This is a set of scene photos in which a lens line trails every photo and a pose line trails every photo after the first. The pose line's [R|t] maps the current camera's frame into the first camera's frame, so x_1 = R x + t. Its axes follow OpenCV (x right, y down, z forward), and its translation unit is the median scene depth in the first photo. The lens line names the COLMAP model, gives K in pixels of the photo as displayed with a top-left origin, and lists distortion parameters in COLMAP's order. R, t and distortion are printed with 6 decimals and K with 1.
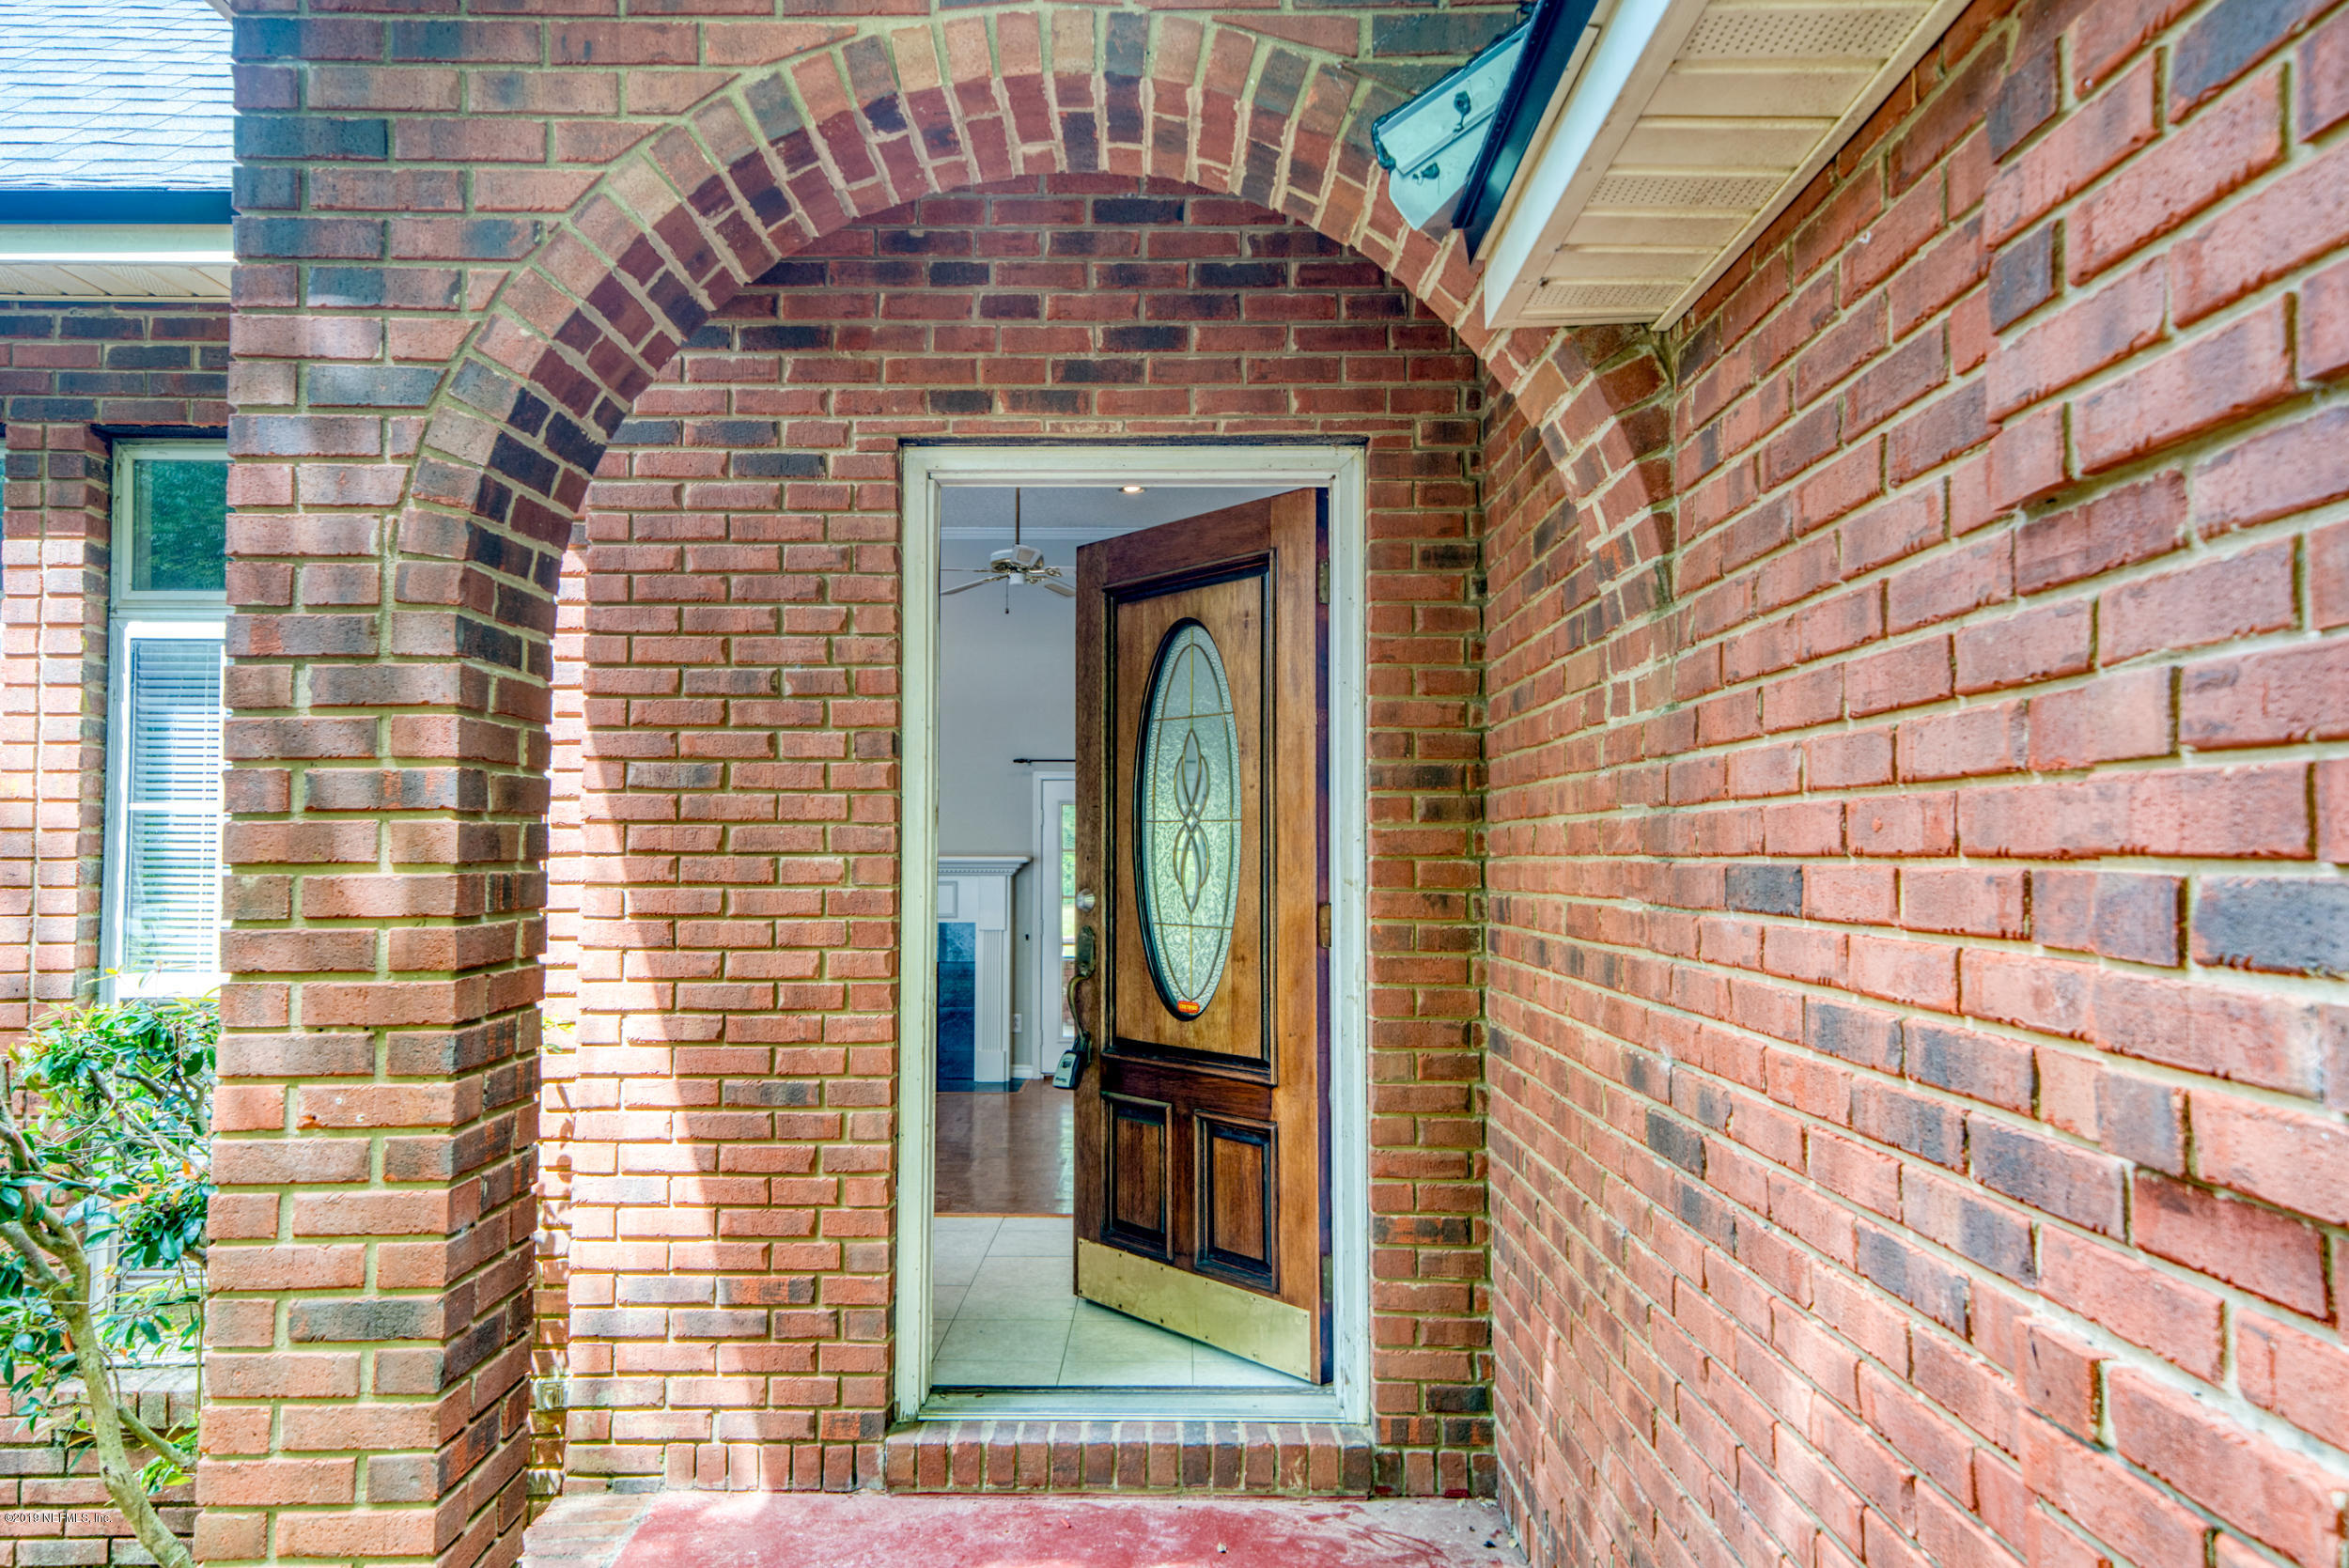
lens RADIAL K [[1528.4, 0, 1153.6], [0, 1528.4, 783.8], [0, 0, 1]] dist [0.049917, 0.001542]
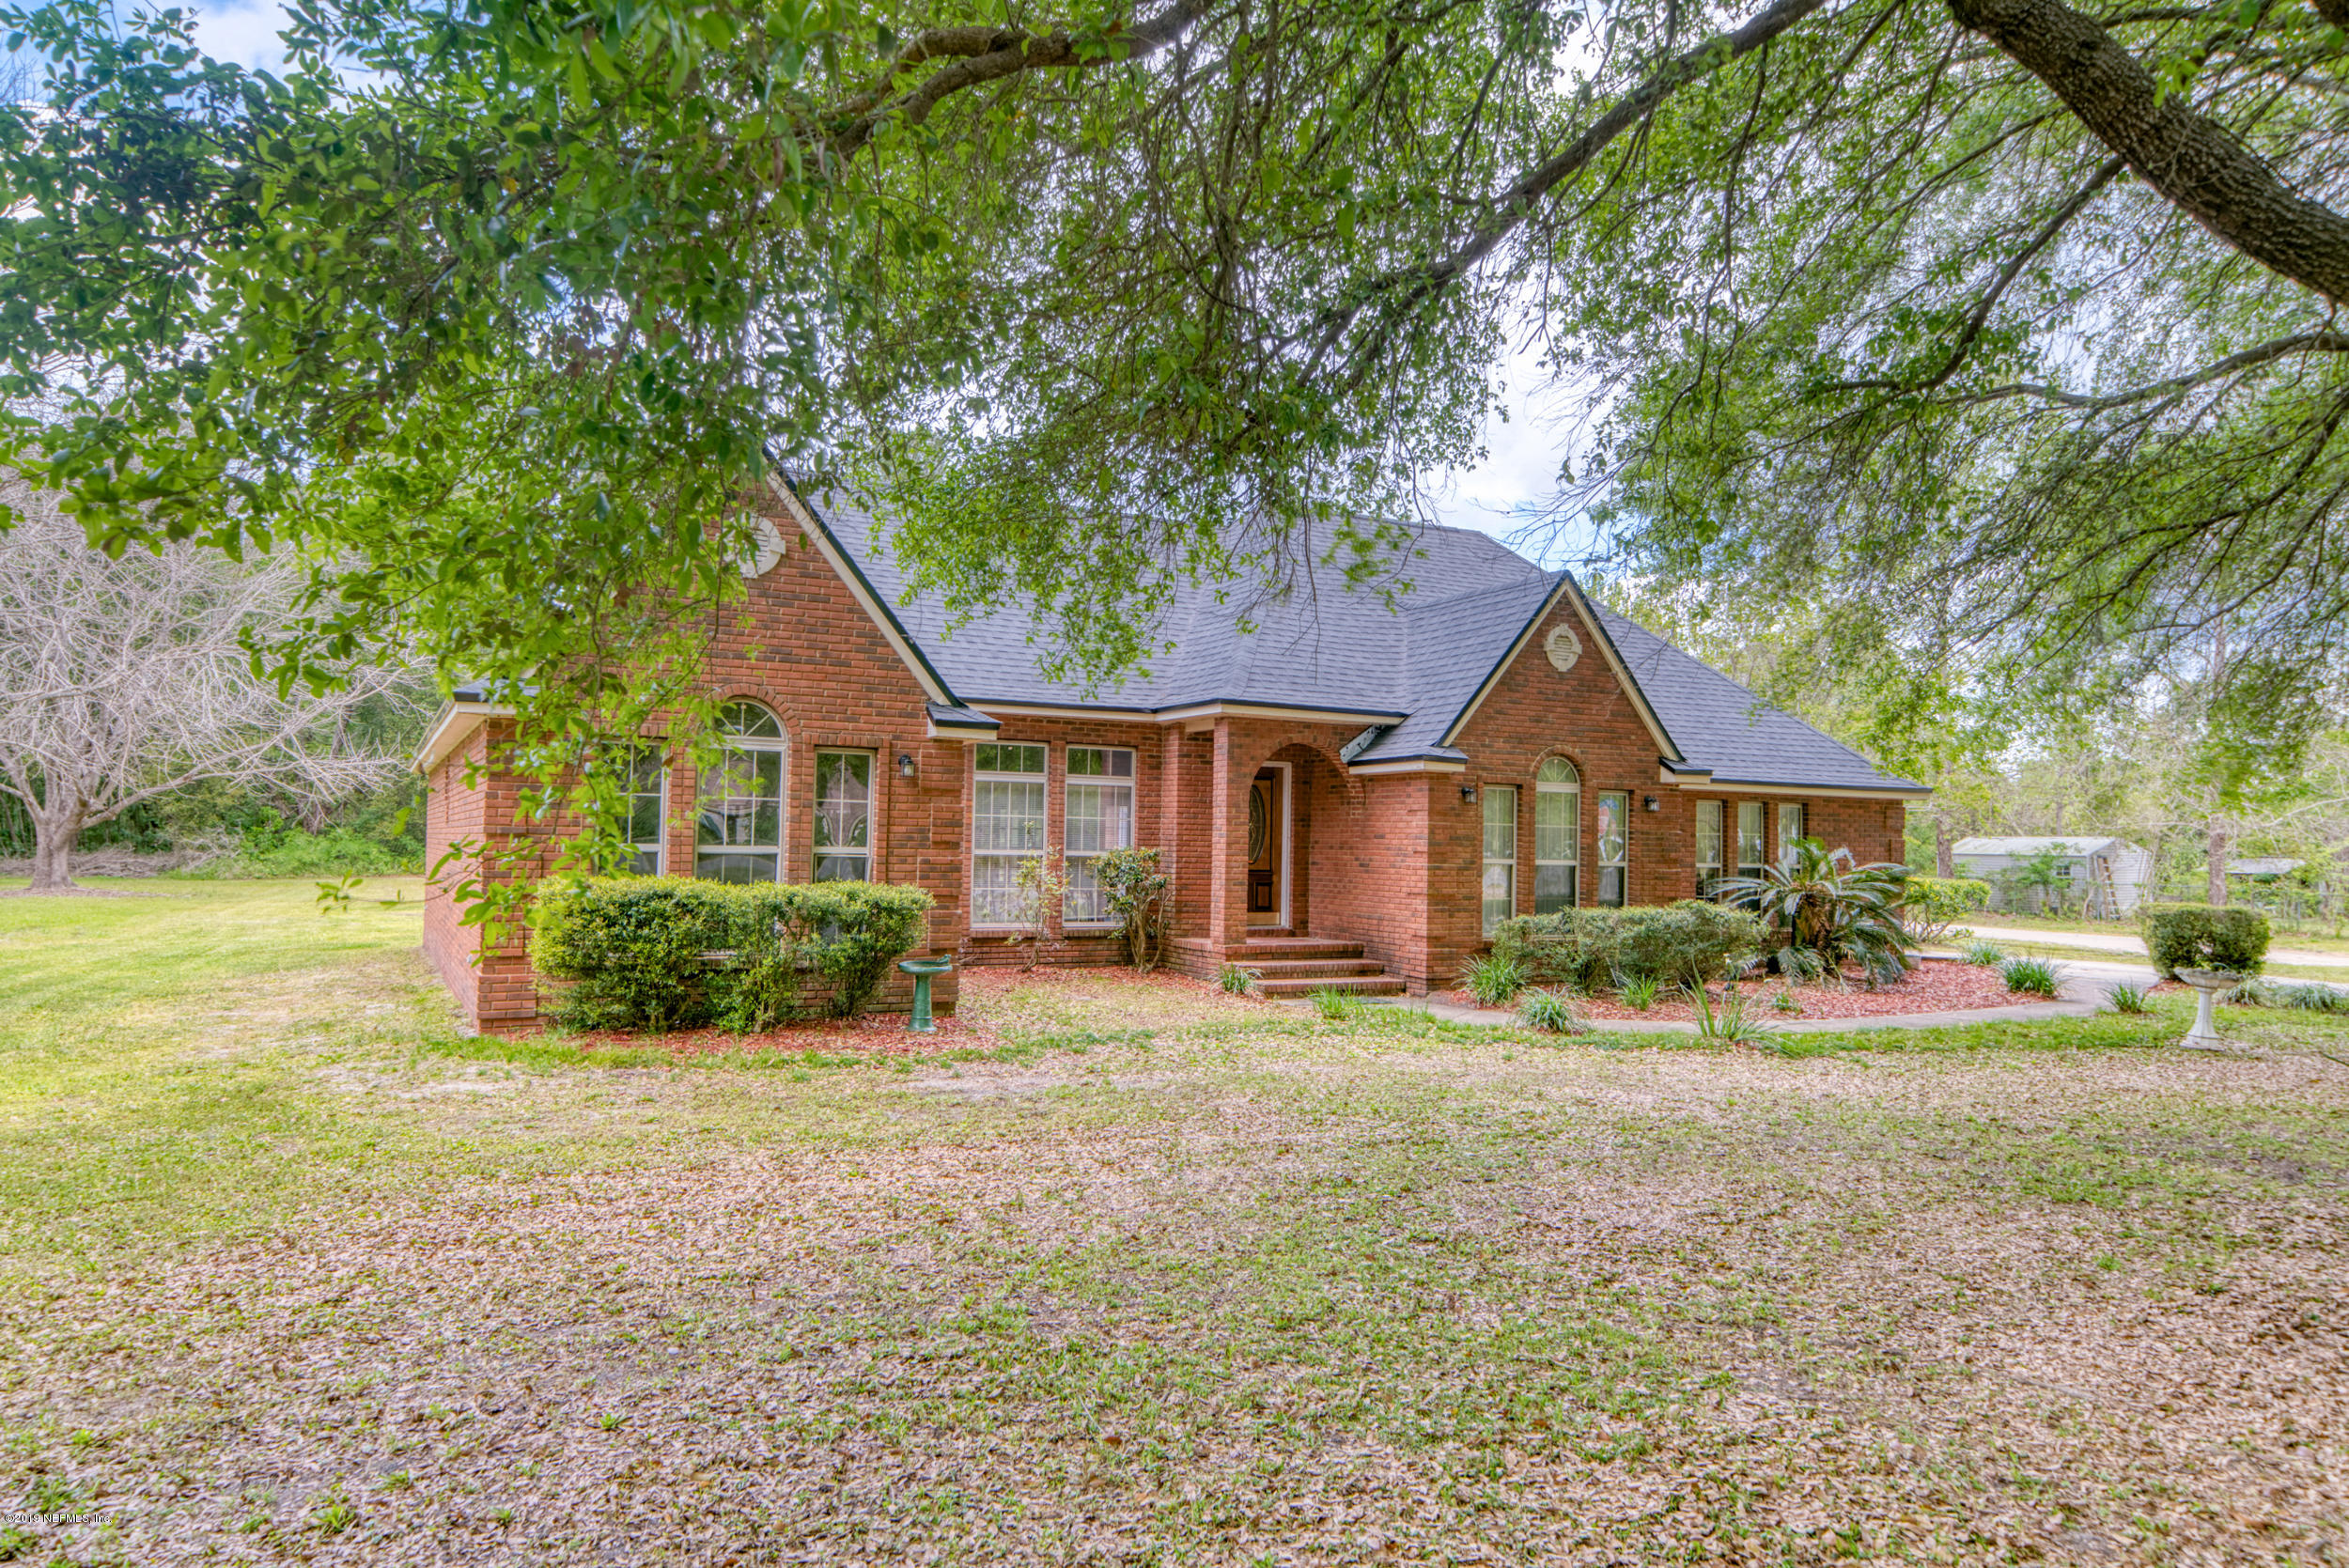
lens RADIAL K [[1528.4, 0, 1153.6], [0, 1528.4, 783.8], [0, 0, 1]] dist [0.049917, 0.001542]
pose [[0.886179, 0.033762, 0.462111, -2.815049], [-0.039612, 0.999211, 0.002959, -0.126918], [-0.461646, -0.020927, 0.886817, -3.656826]]
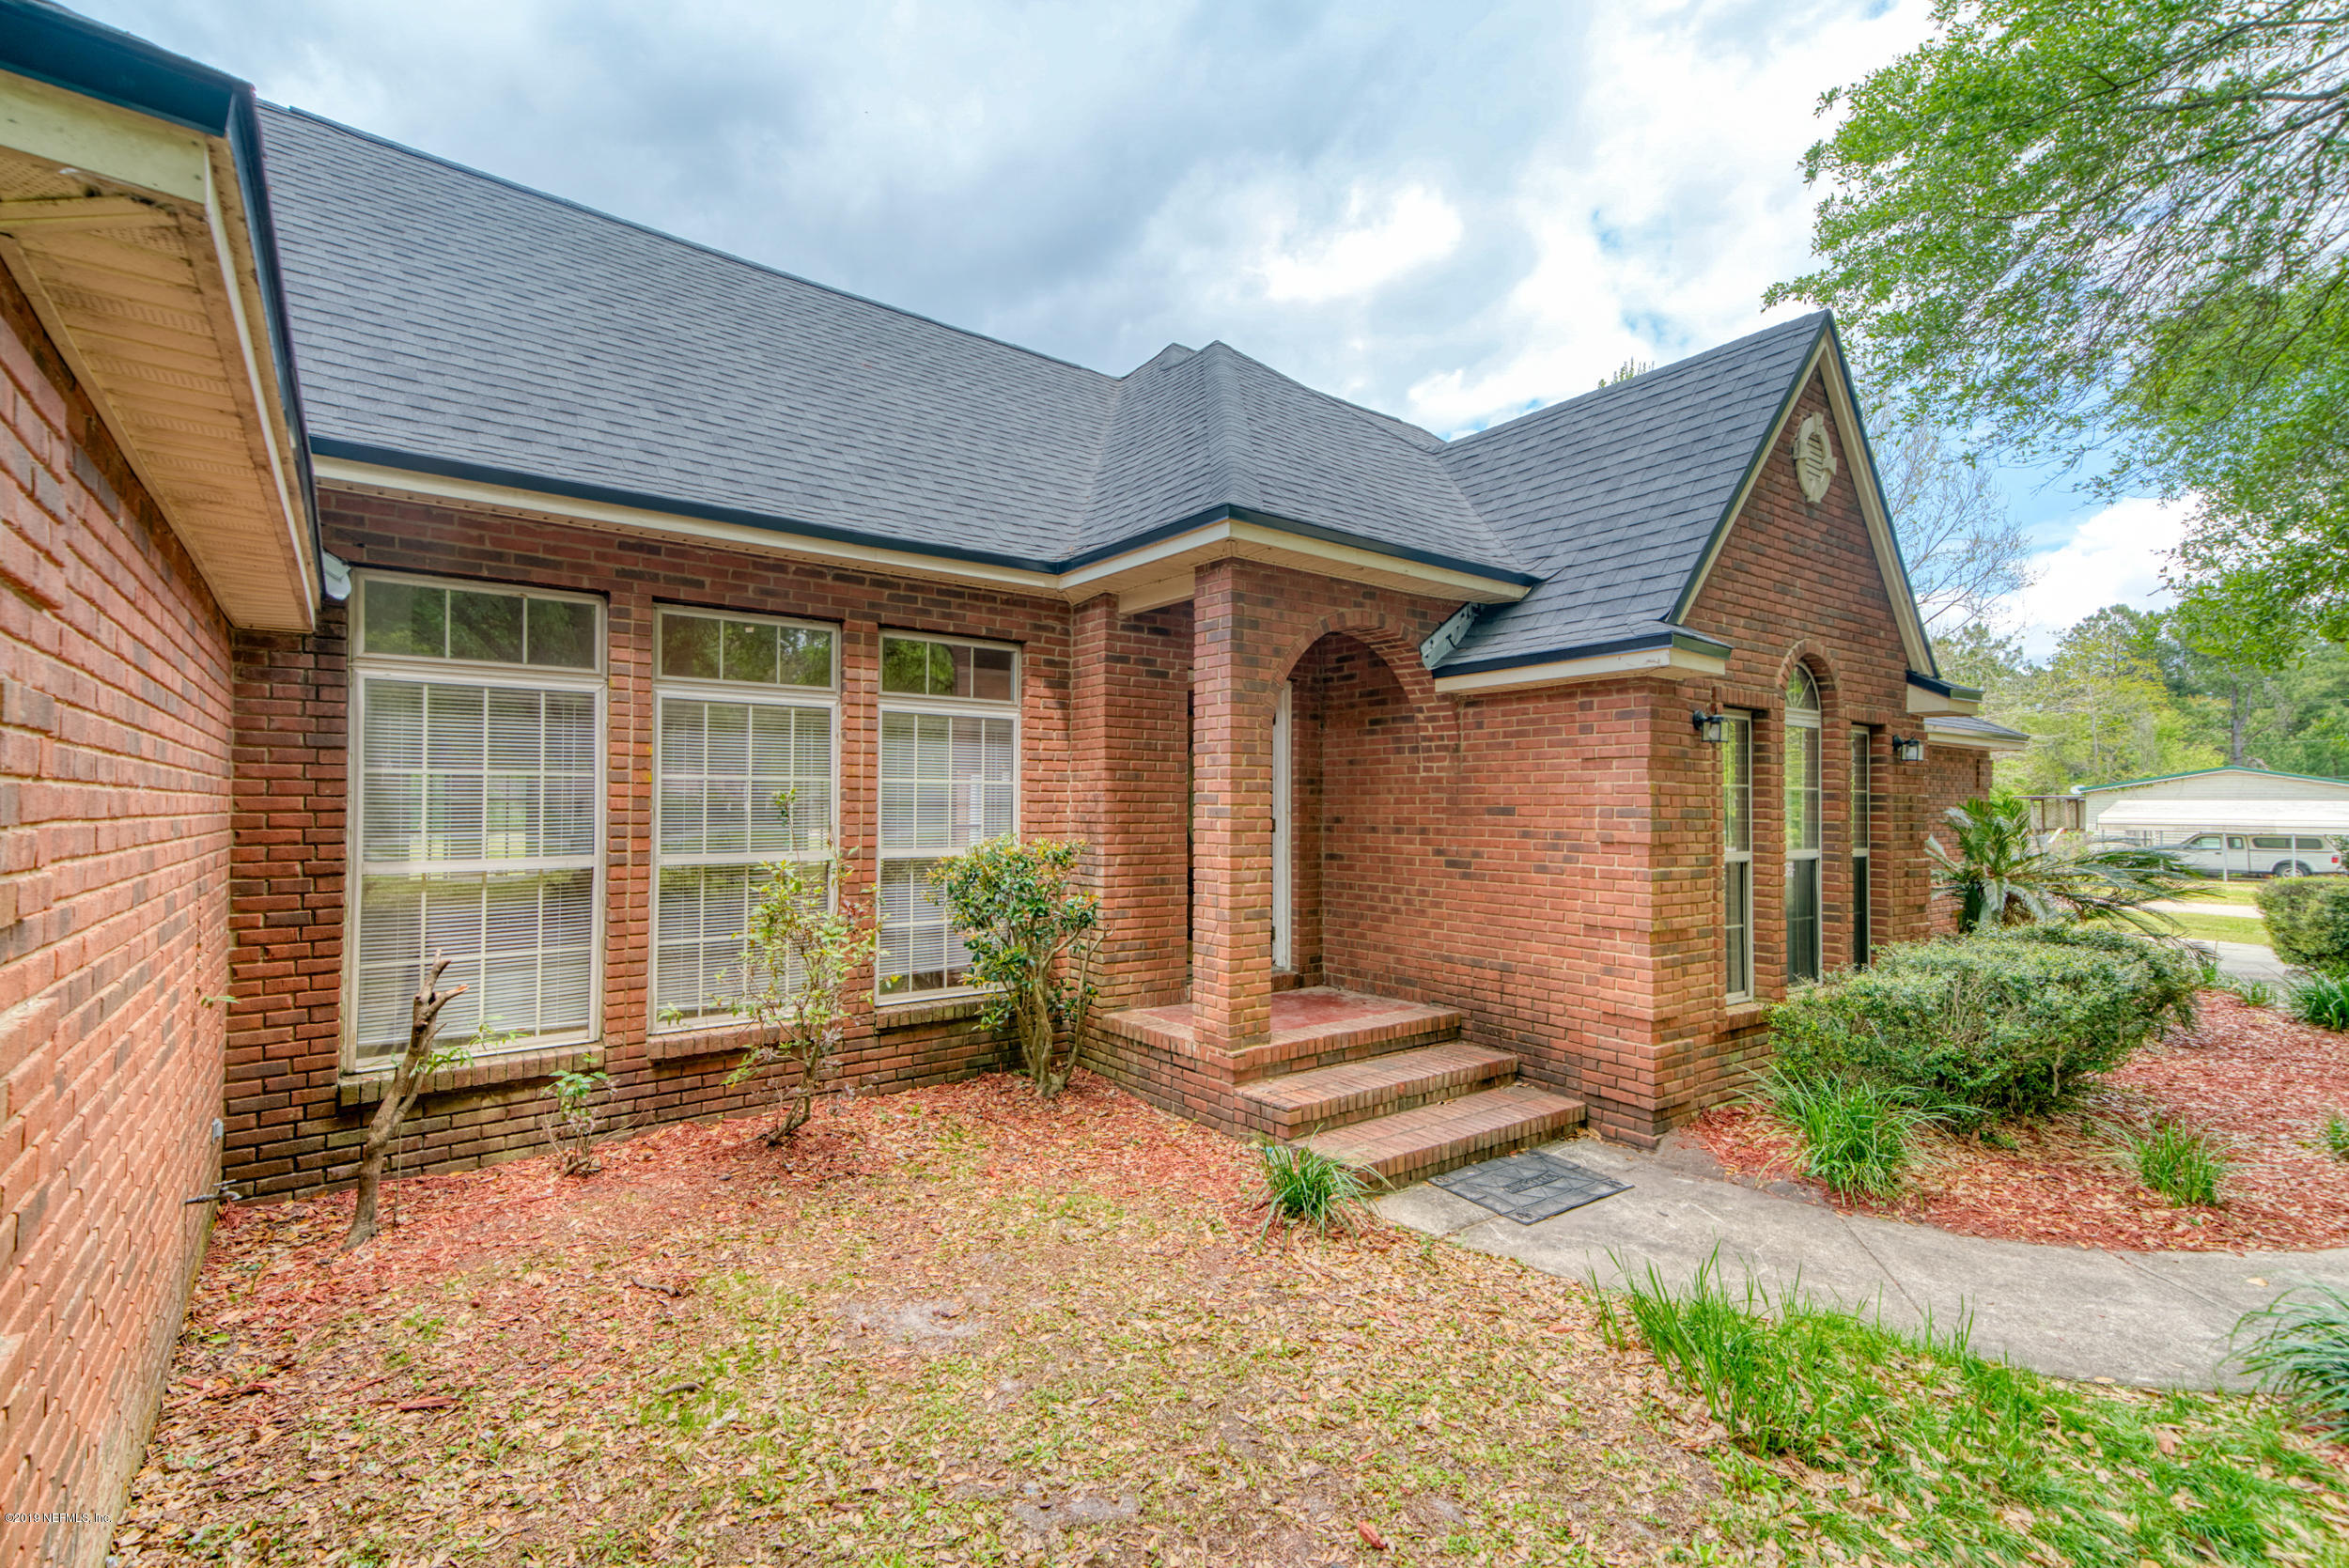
lens RADIAL K [[1052.6, 0, 1165.4], [0, 1052.6, 785.0], [0, 0, 1]] dist [0.066151, -0.000023]
pose [[0.790349, 0.017693, 0.612402, -1.379638], [-0.034786, 0.999266, 0.016023, -0.020661], [-0.611669, -0.033966, 0.790384, -0.601906]]
